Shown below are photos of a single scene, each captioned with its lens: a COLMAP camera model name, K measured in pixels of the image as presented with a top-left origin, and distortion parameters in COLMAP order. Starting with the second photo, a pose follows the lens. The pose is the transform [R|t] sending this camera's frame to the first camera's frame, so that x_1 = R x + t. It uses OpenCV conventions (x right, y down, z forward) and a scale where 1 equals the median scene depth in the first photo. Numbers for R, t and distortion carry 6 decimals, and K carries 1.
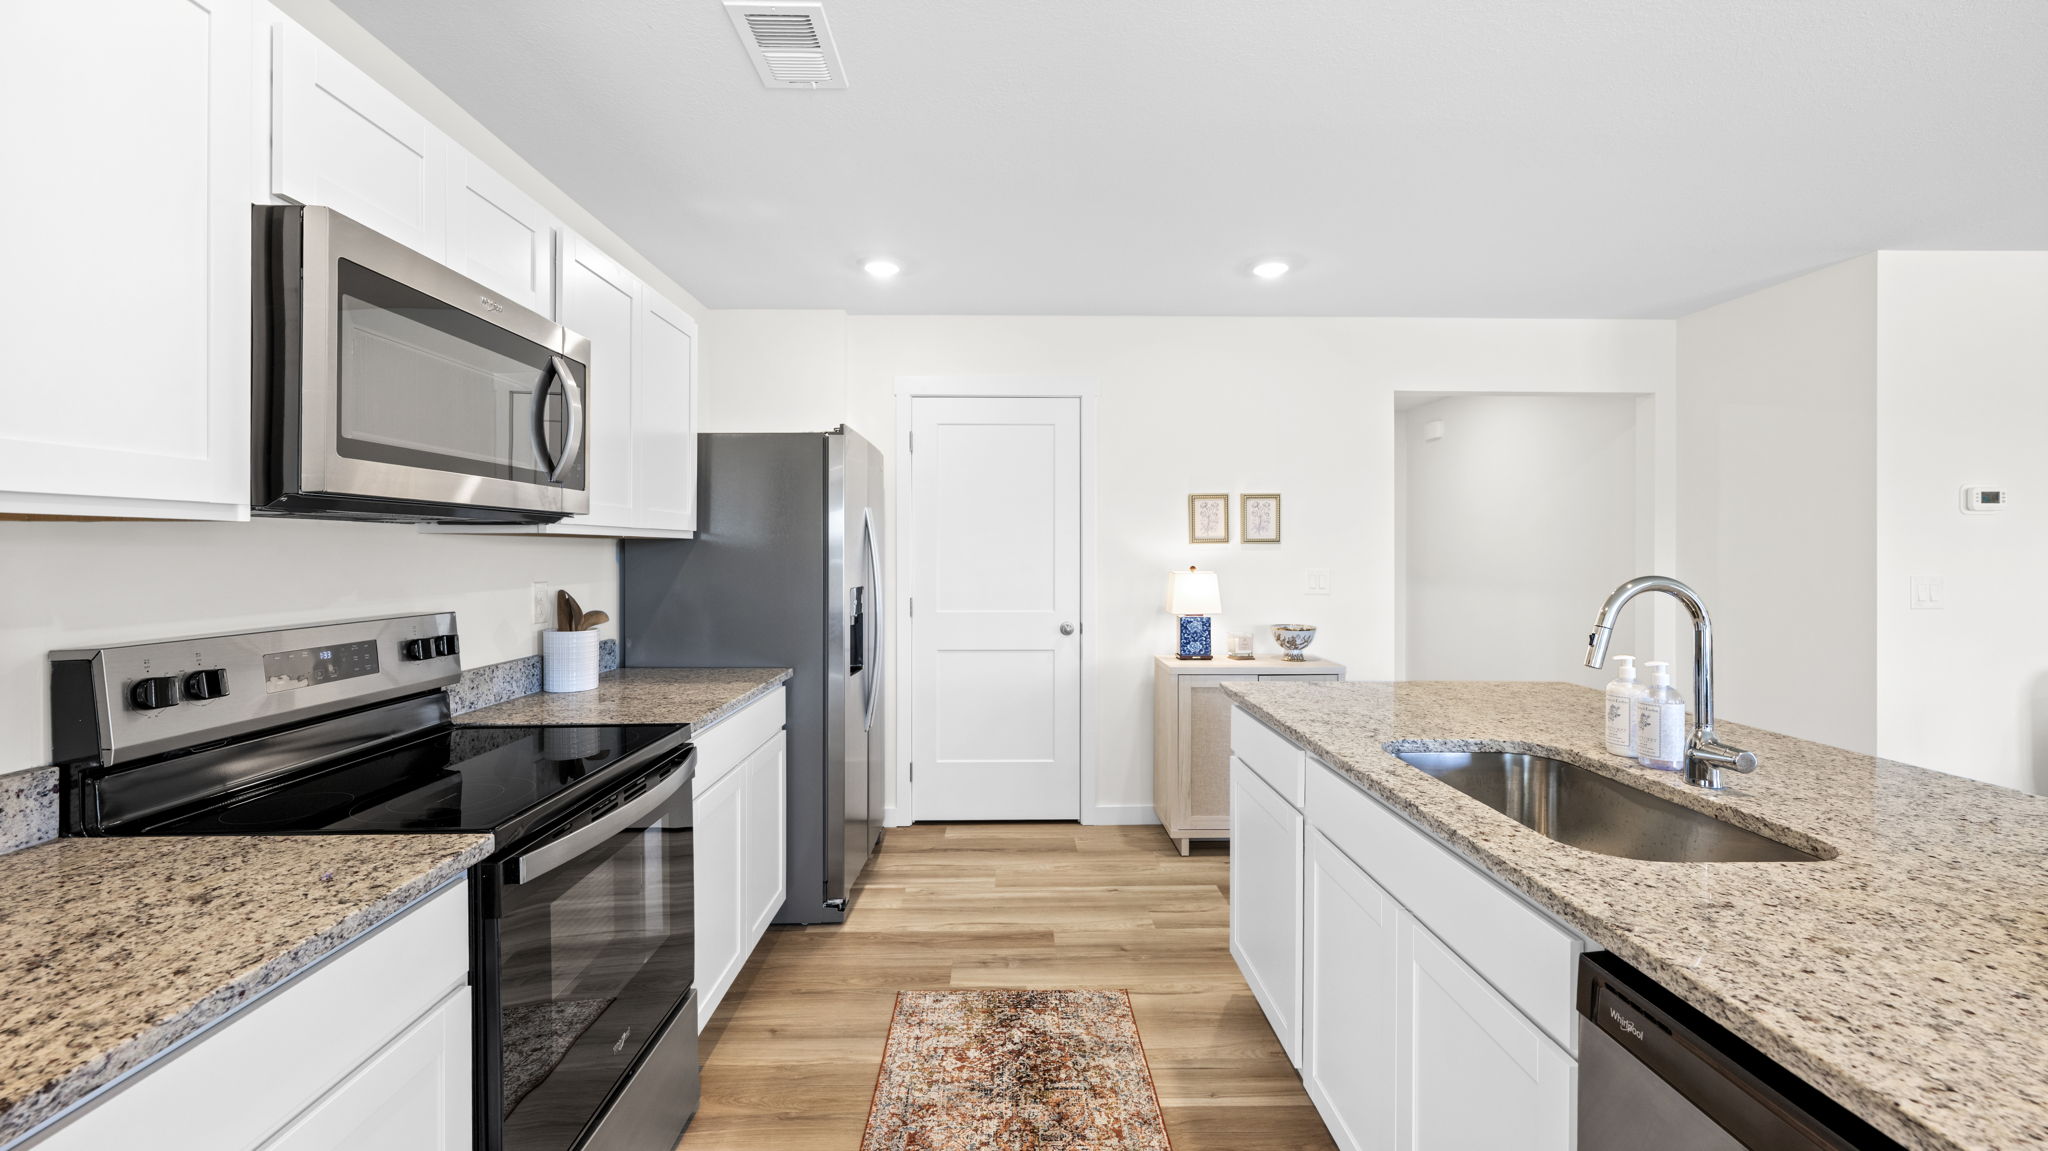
lens RADIAL K [[828.3, 0, 1030.9], [0, 828.3, 559.2], [0, 0, 1]] dist [-0.007186, -0.001576]
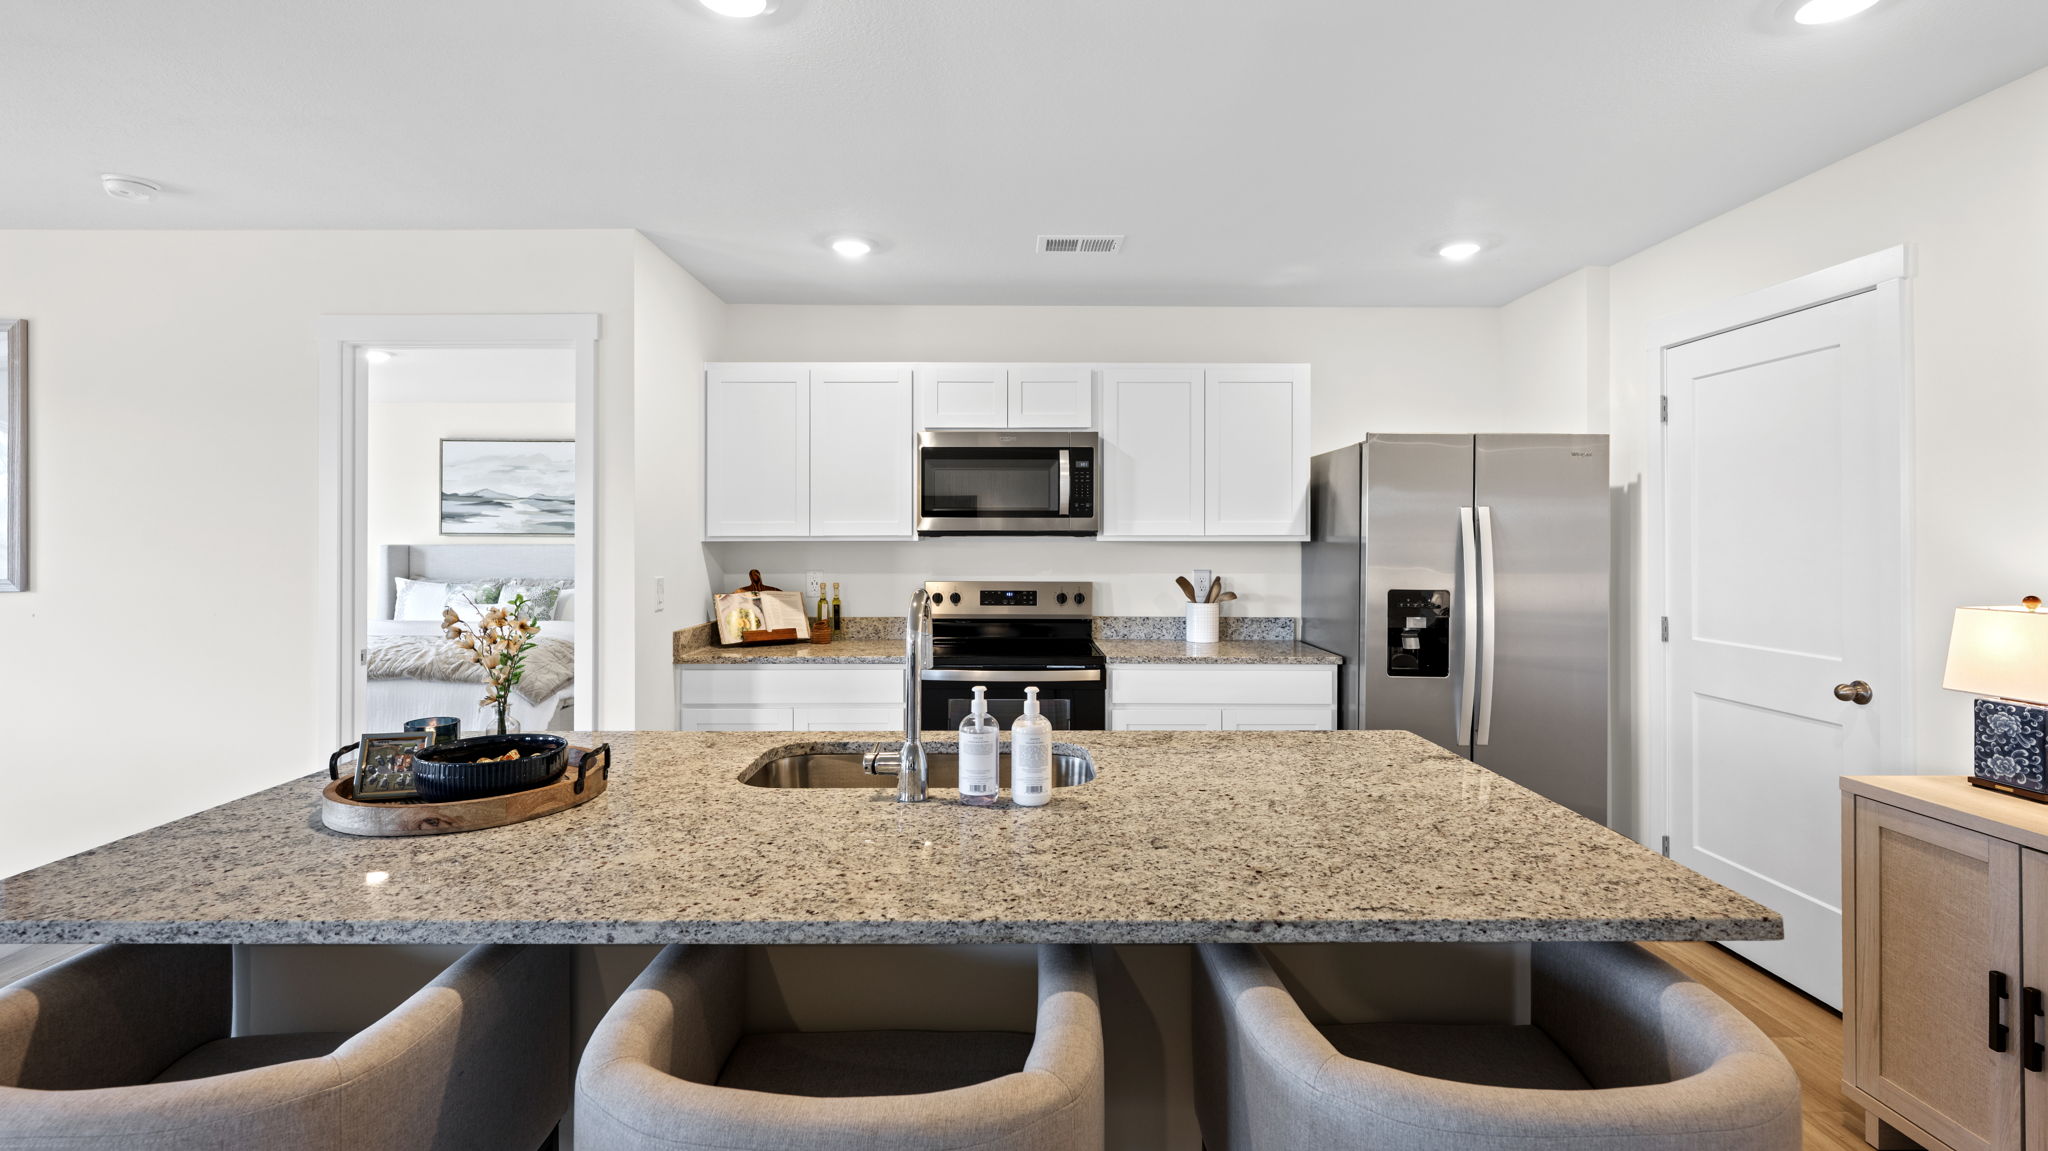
lens RADIAL K [[920.9, 0, 1019.9], [0, 920.9, 540.0], [0, 0, 1]] dist [-0.008873, 0.001249]
pose [[-0.014799, 0.000222, -0.999890, 0.854361], [-0.013733, 0.999906, 0.000425, -0.019401], [0.999796, 0.013737, -0.014795, 0.509216]]
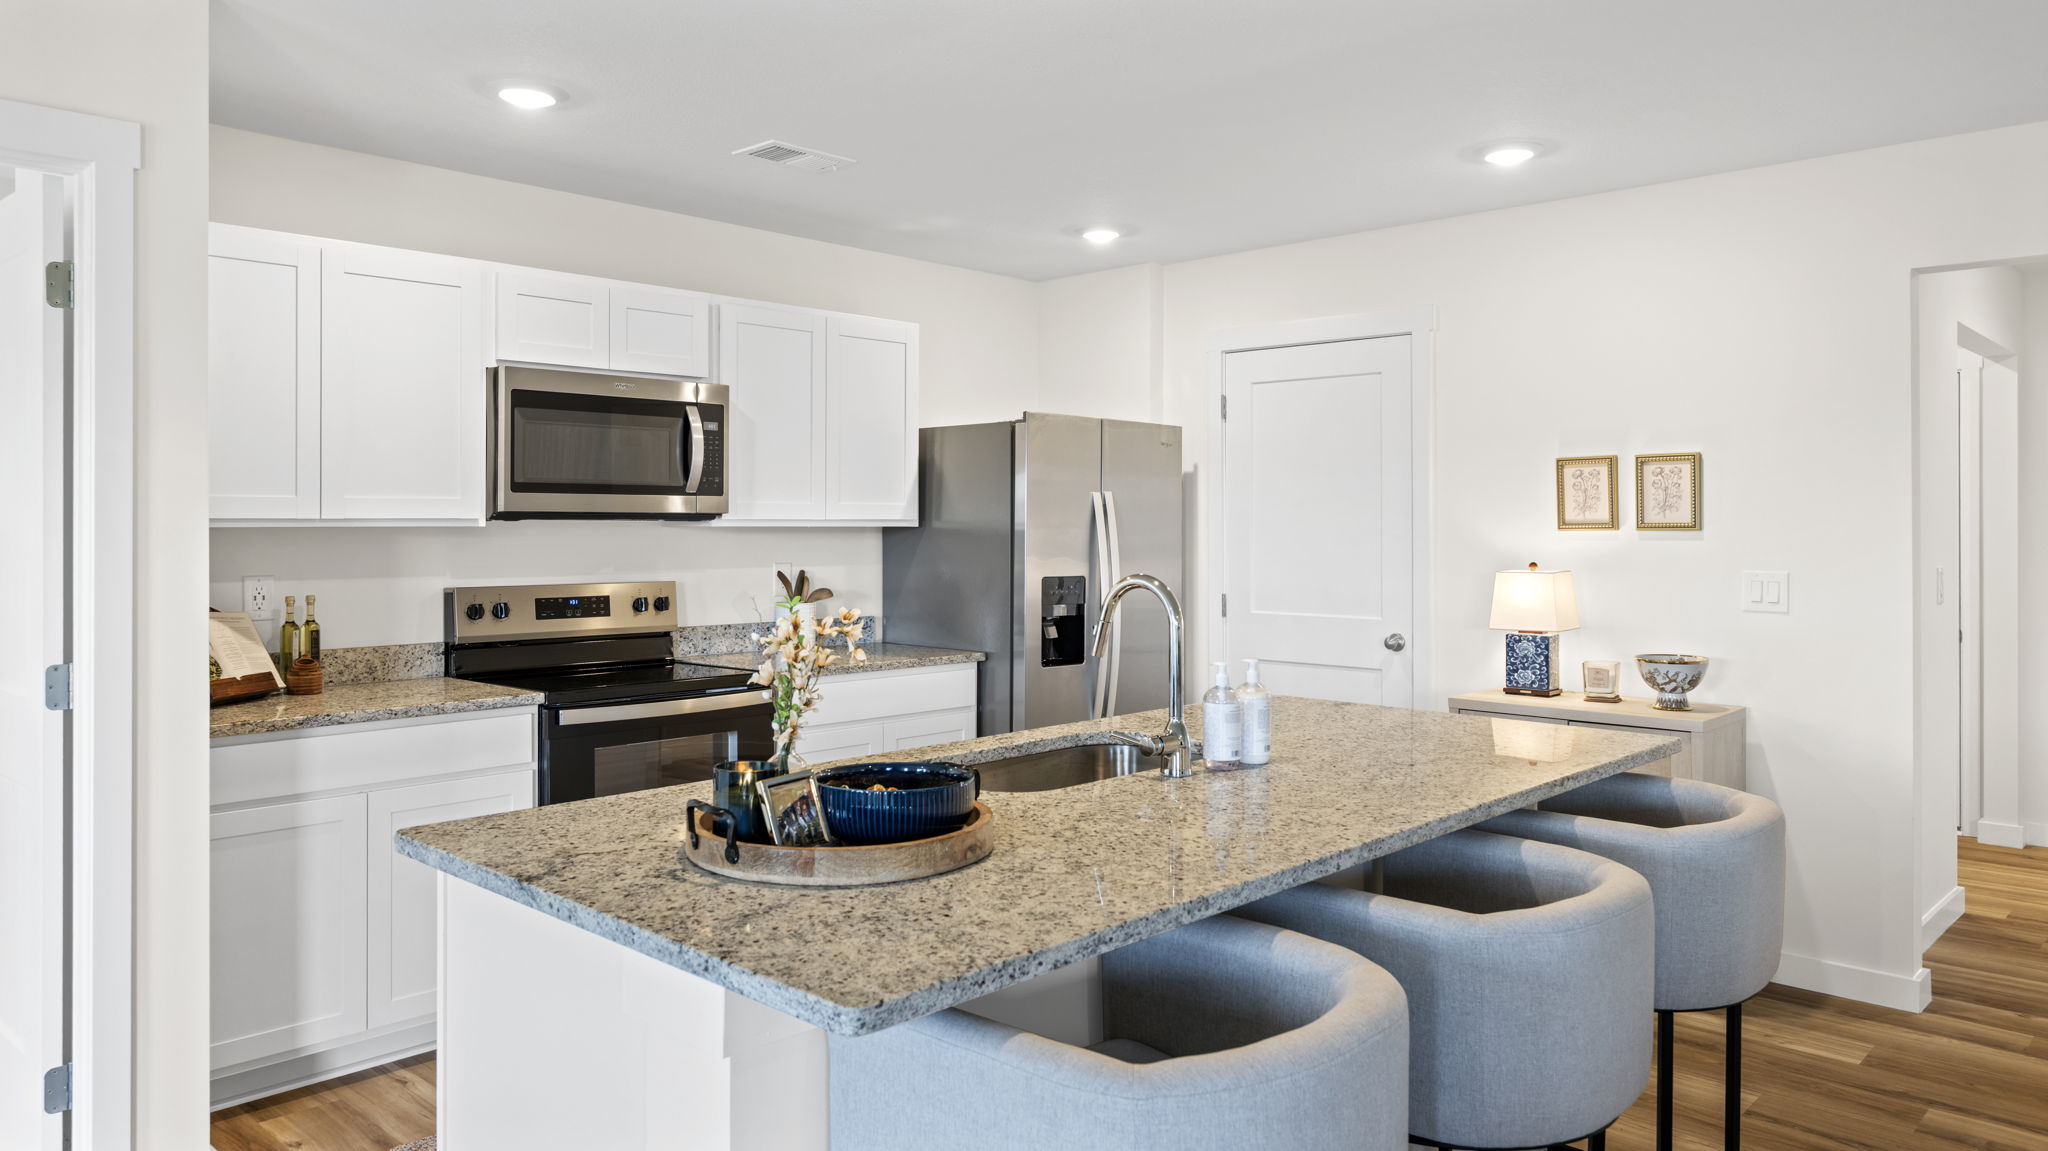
lens RADIAL K [[1356.3, 0, 1022.2], [0, 1356.3, 525.2], [0, 0, 1]] dist [-0.002067, 0.010610]
pose [[0.706182, -0.001010, -0.708030, 0.833433], [-0.008591, 0.999913, -0.009995, -0.009573], [0.707978, 0.013141, 0.706112, -0.146793]]
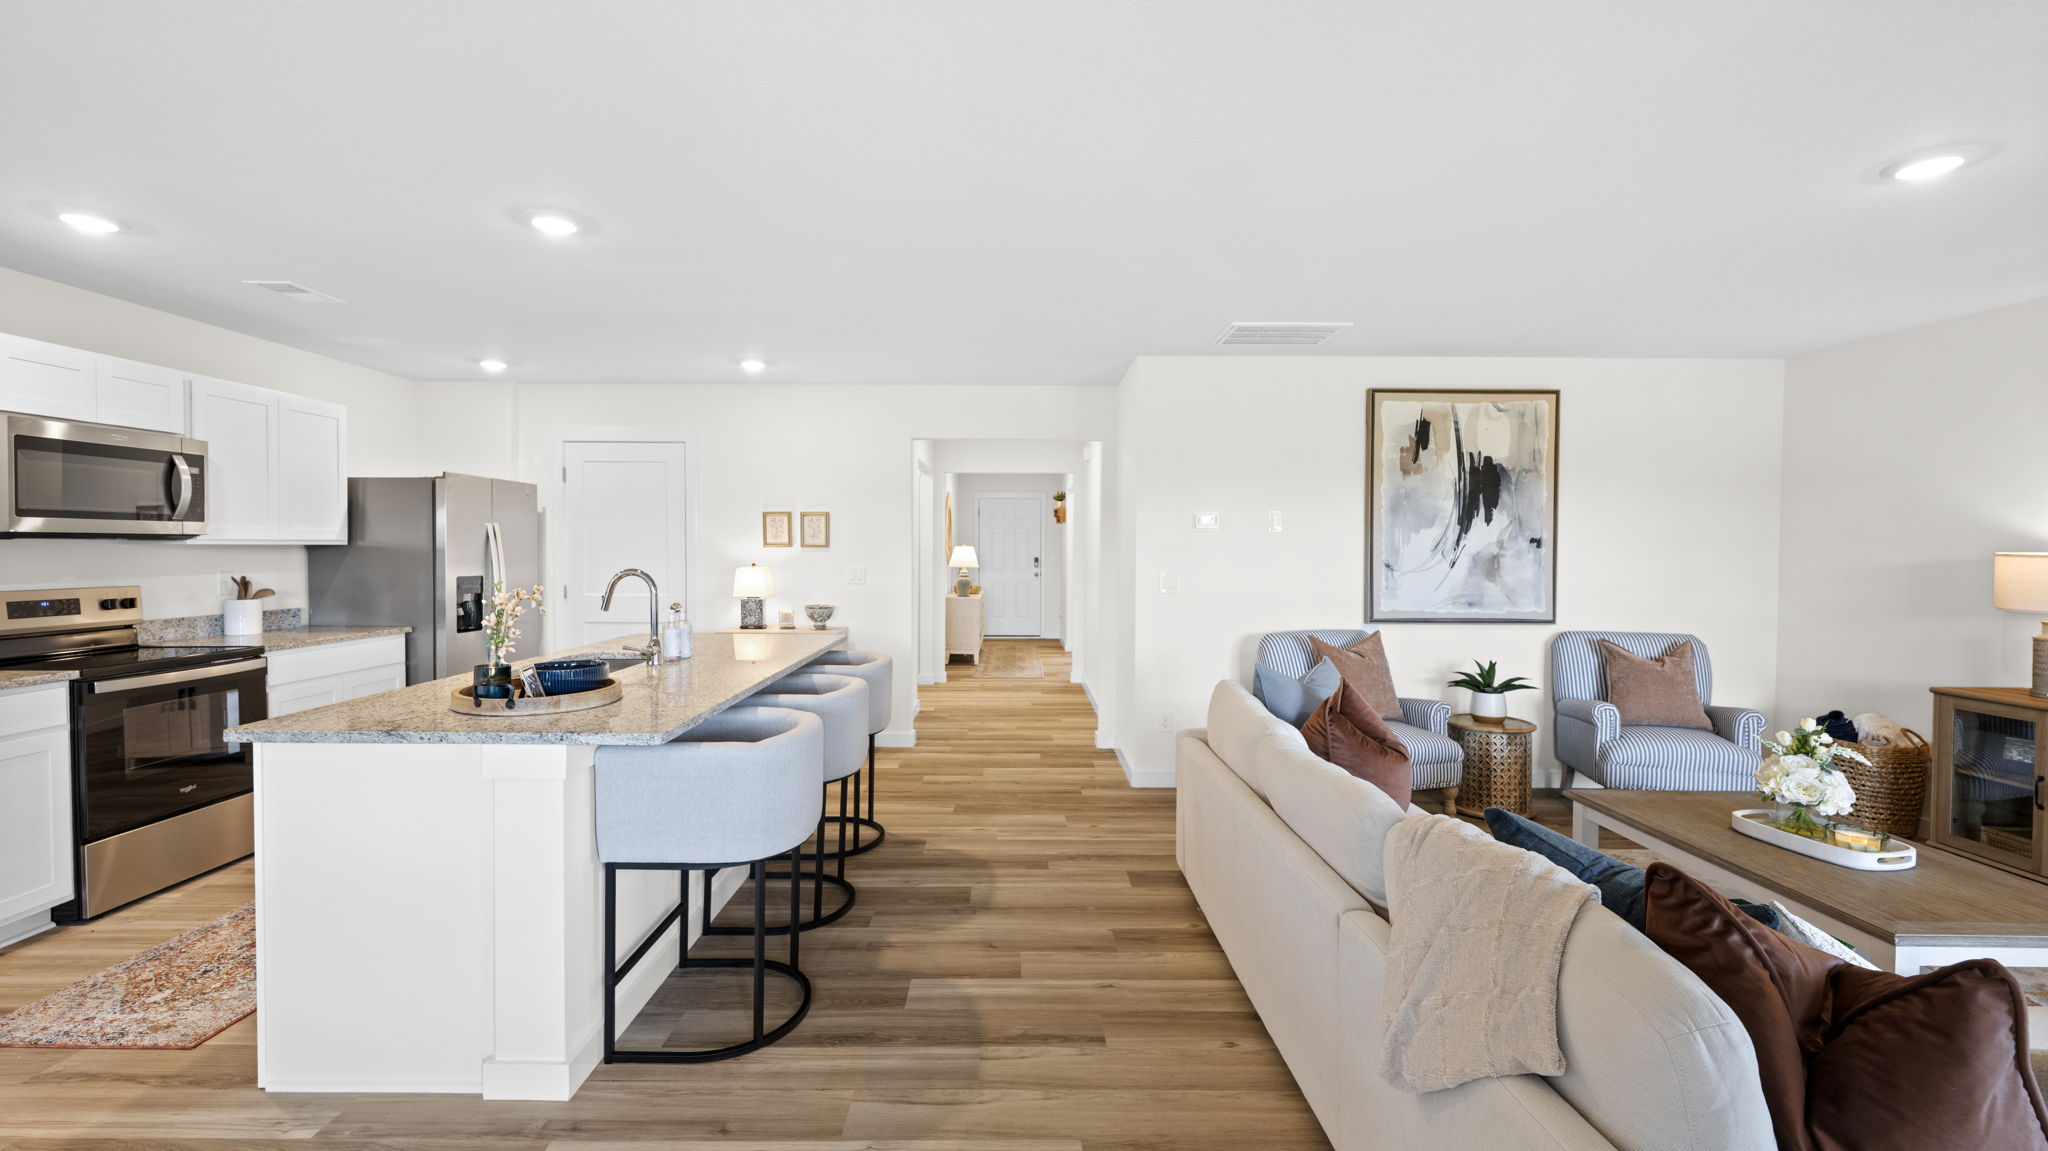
lens RADIAL K [[828.3, 0, 1007.7], [0, 828.3, 559.8], [0, 0, 1]] dist [-0.007186, -0.001576]
pose [[0.999558, 0.002653, -0.029595, 0.796656], [-0.002543, 0.999990, 0.003735, -0.005114], [0.029605, -0.003658, 0.999555, -0.486759]]
